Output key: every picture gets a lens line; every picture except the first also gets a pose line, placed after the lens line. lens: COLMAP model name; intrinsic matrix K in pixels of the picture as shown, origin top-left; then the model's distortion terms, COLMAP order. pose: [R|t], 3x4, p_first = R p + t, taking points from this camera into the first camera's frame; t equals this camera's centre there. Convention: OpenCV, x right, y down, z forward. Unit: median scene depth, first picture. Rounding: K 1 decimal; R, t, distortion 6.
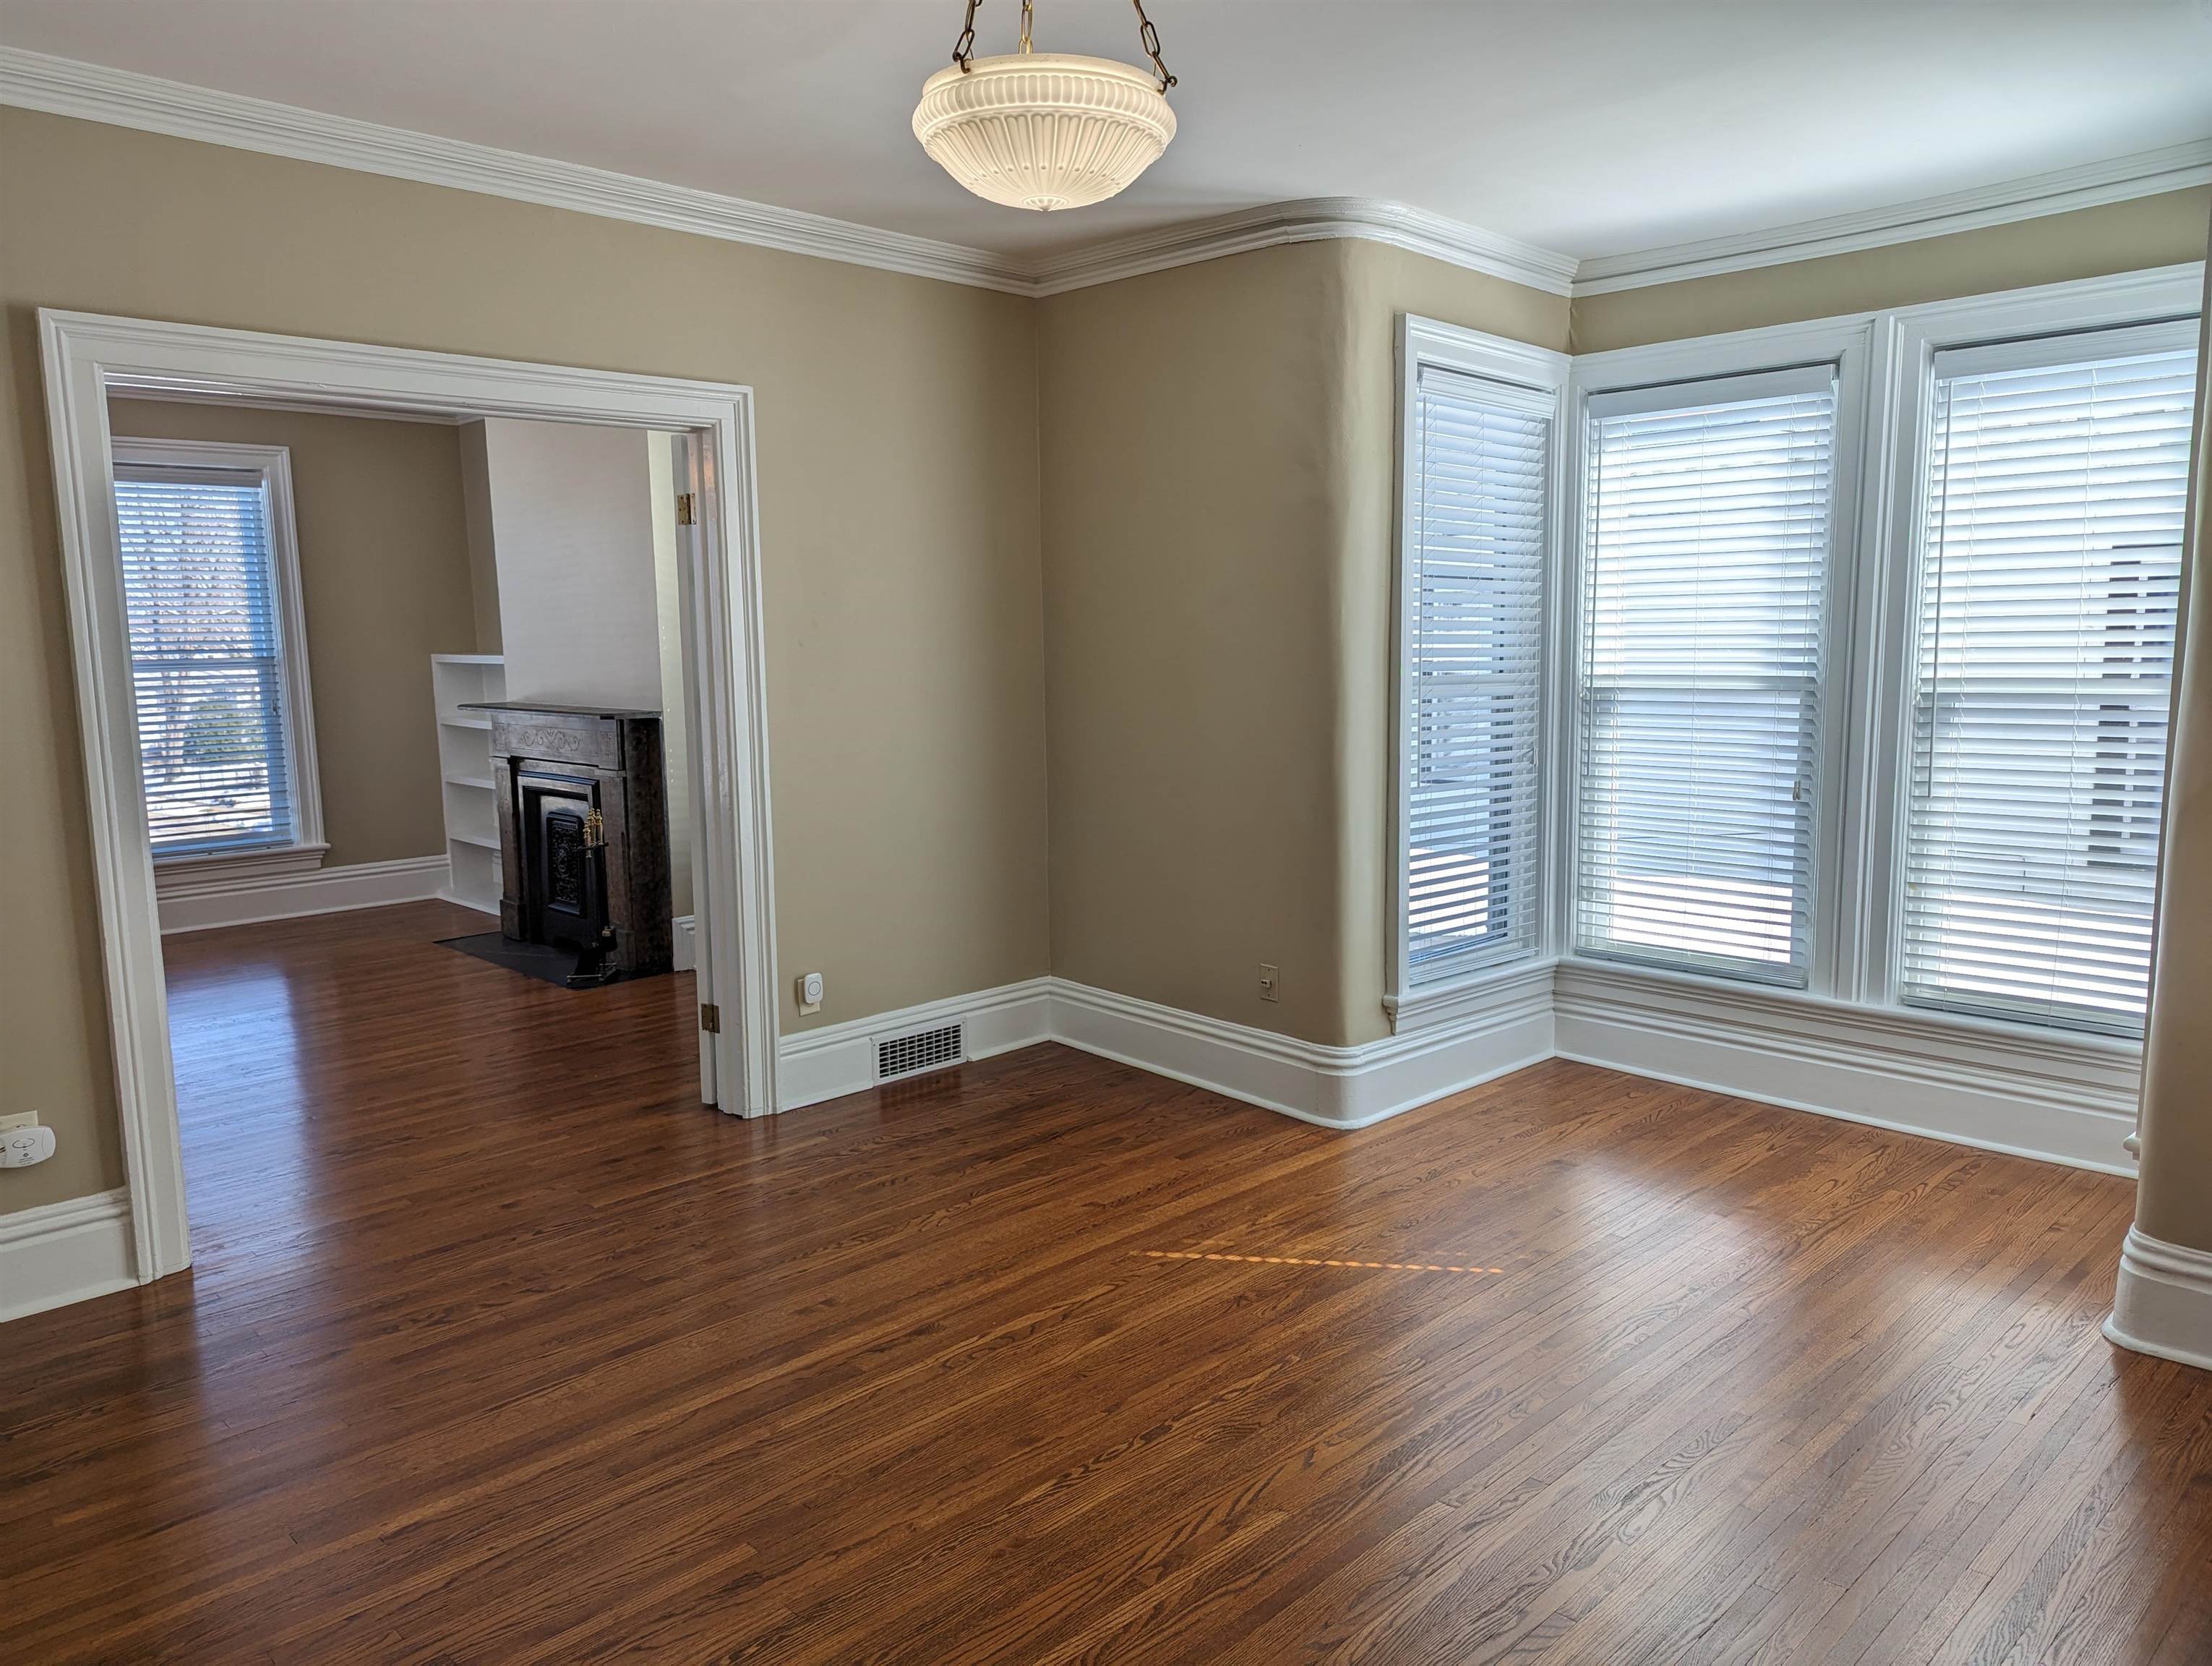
lens RADIAL K [[1558.2, 0, 1106.0], [0, 1558.2, 833.0], [0, 0, 1]] dist [0.071200, -0.047631]
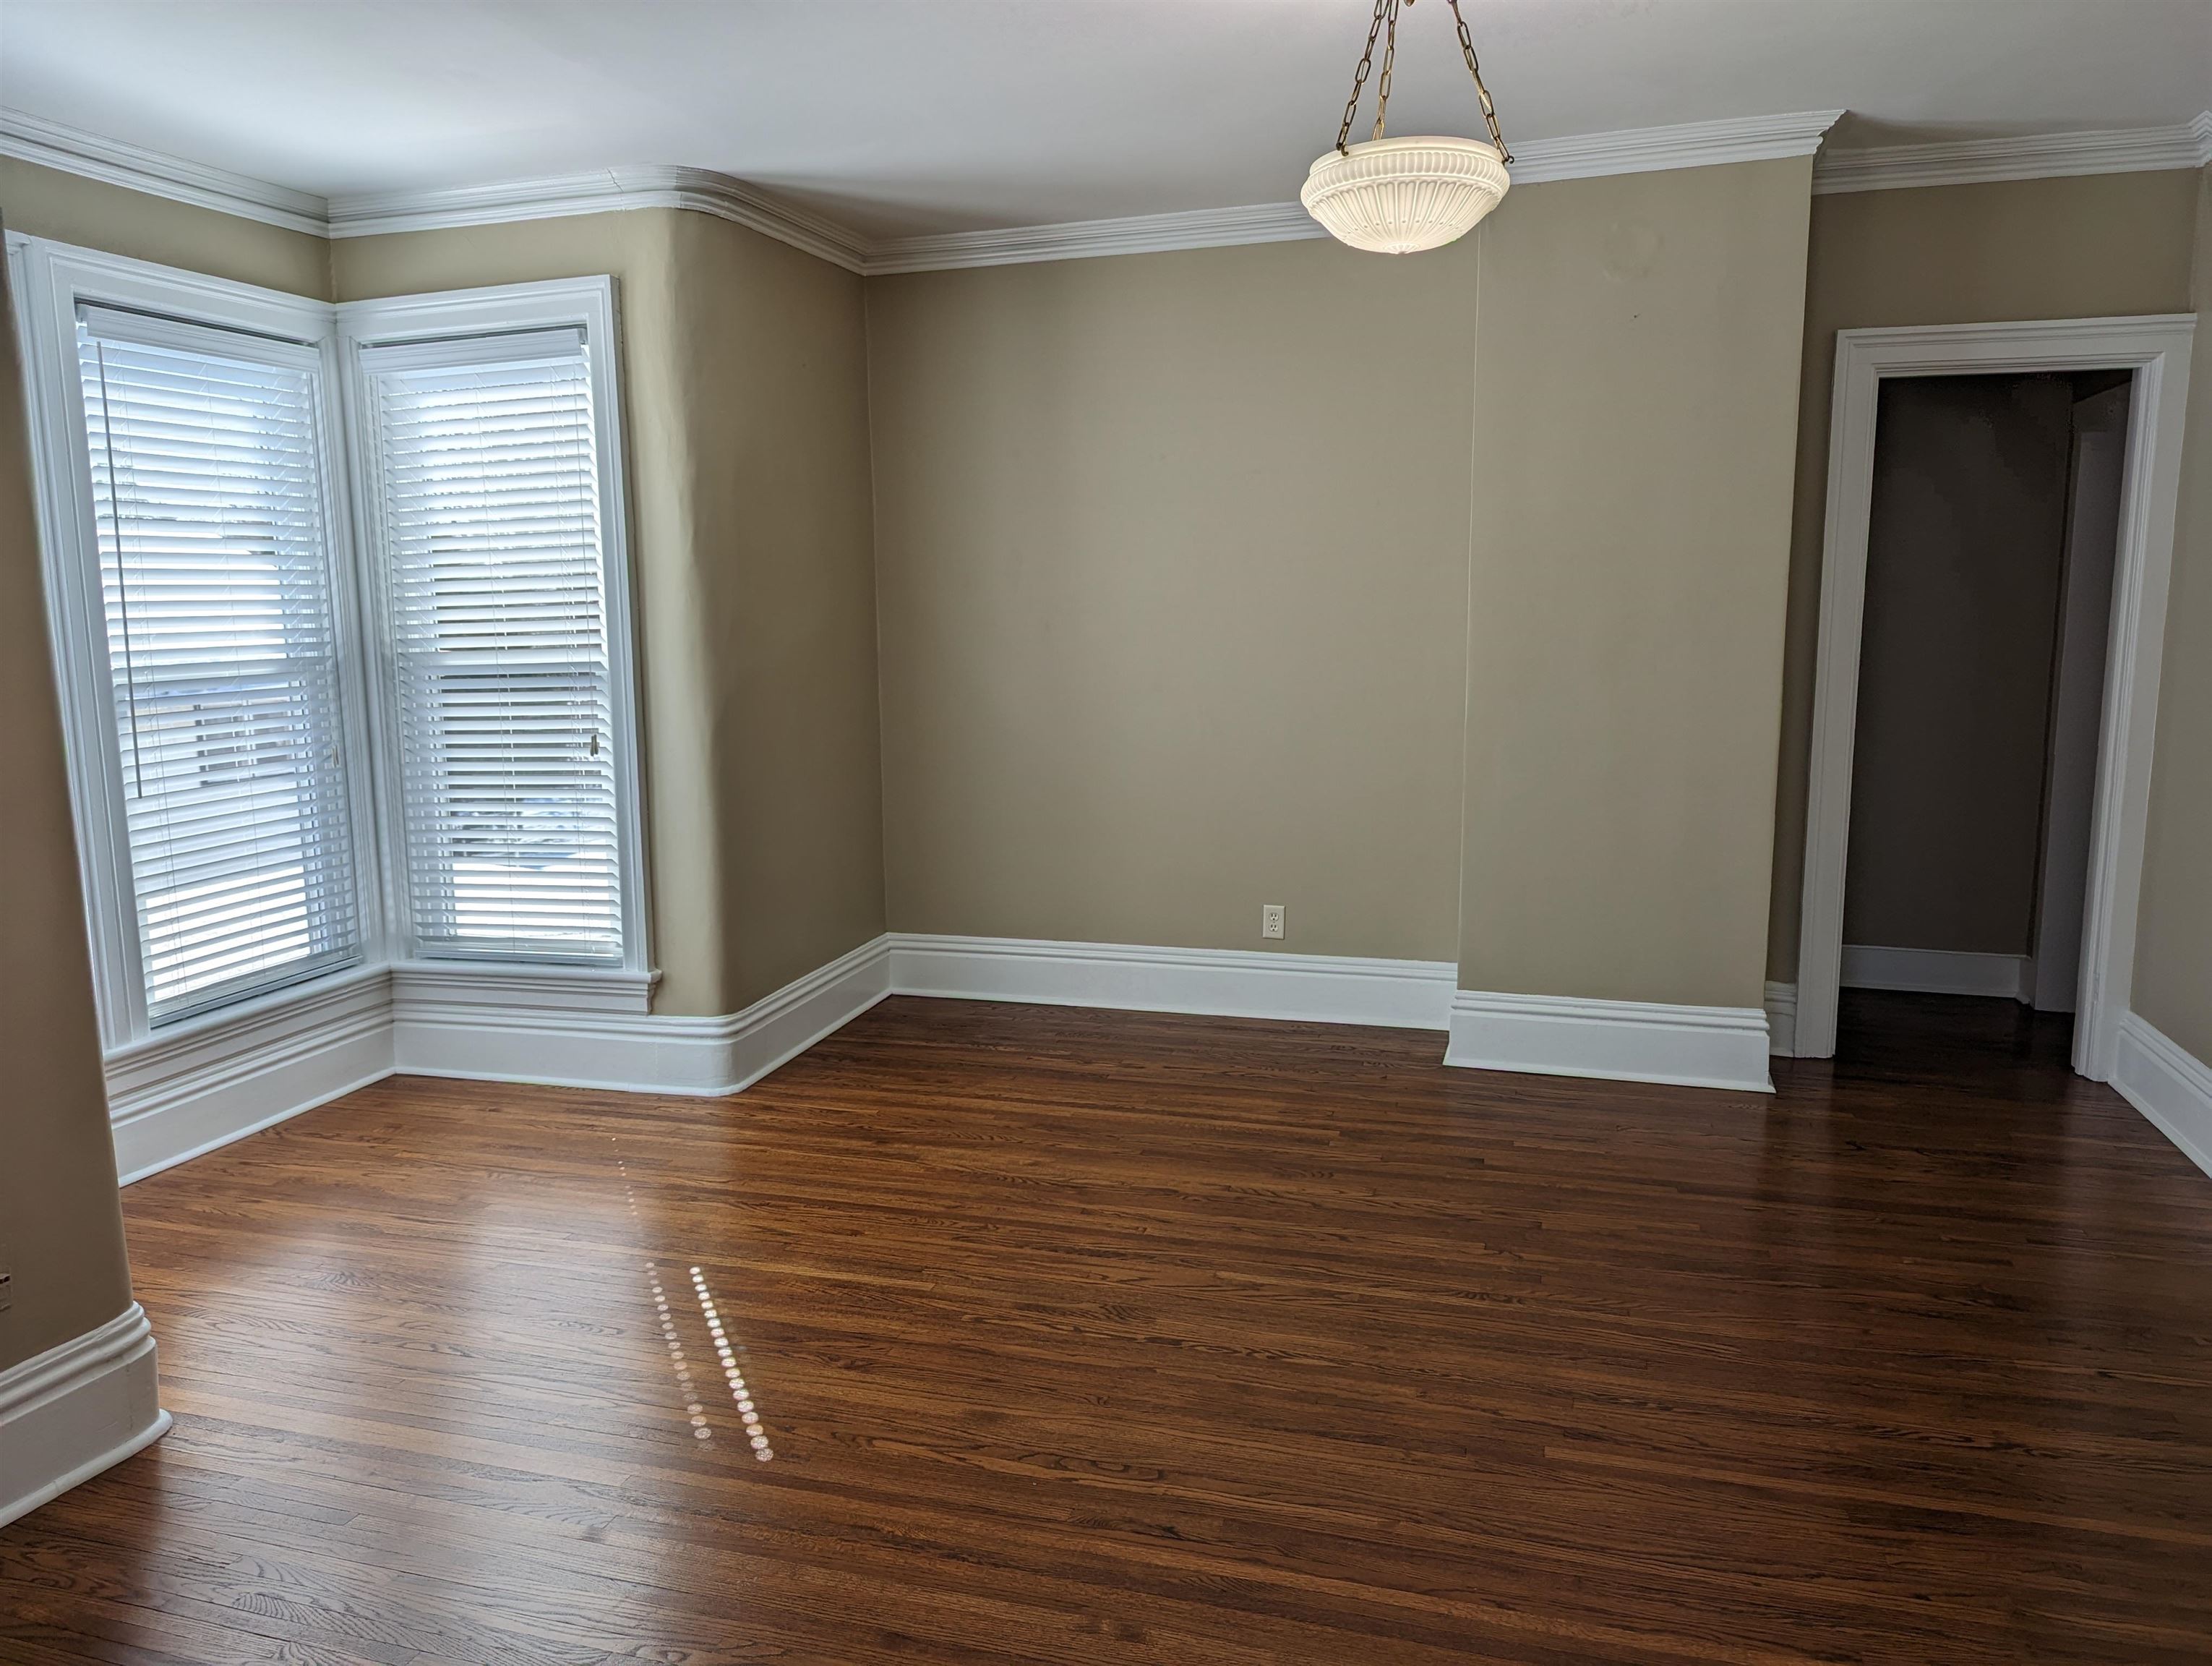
lens RADIAL K [[1531.7, 0, 1106.0], [0, 1531.7, 833.0], [0, 0, 1]] dist [0.038039, -0.002264]
pose [[-0.478629, -0.112401, 0.870793, -0.764491], [0.131720, 0.971356, 0.197782, -0.153885], [-0.868081, 0.209365, -0.450113, 1.336772]]
